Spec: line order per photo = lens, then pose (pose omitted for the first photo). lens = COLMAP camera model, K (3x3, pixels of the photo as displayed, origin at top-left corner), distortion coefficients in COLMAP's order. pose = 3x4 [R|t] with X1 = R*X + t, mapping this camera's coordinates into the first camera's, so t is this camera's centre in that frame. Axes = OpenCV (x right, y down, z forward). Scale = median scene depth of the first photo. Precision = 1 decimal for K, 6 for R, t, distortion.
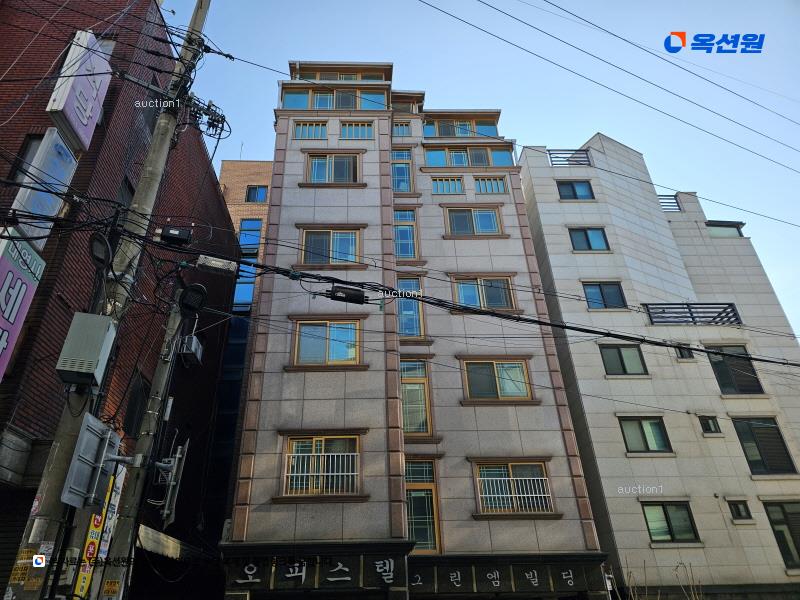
lens RADIAL K [[522.4, 0, 380.8], [0, 522.4, 303.4], [0, 0, 1]] dist [0.064893, -0.055194]
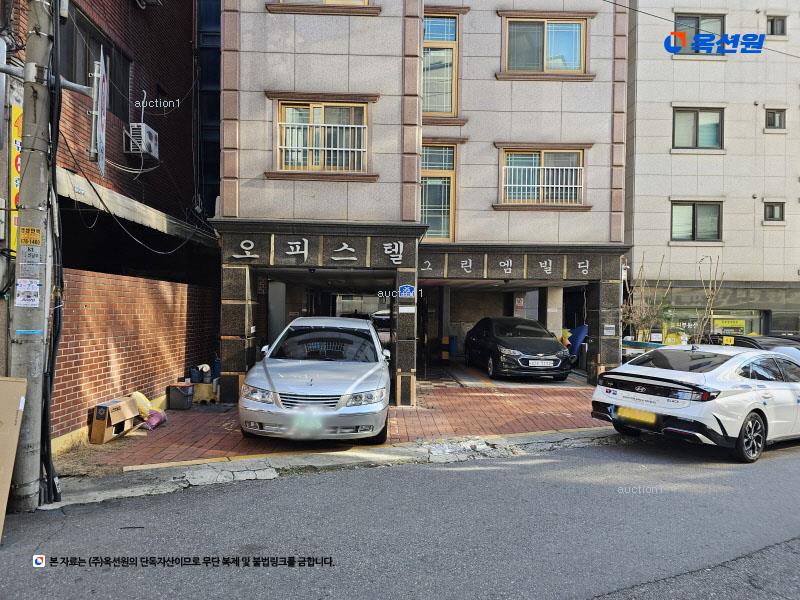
lens RADIAL K [[522.4, 0, 380.8], [0, 522.4, 303.4], [0, 0, 1]] dist [0.064893, -0.055194]
pose [[0.999162, 0.033334, -0.023745, 0.007725], [-0.016393, 0.857567, 0.514112, 0.082967], [0.037500, -0.513292, 0.857394, 0.125524]]
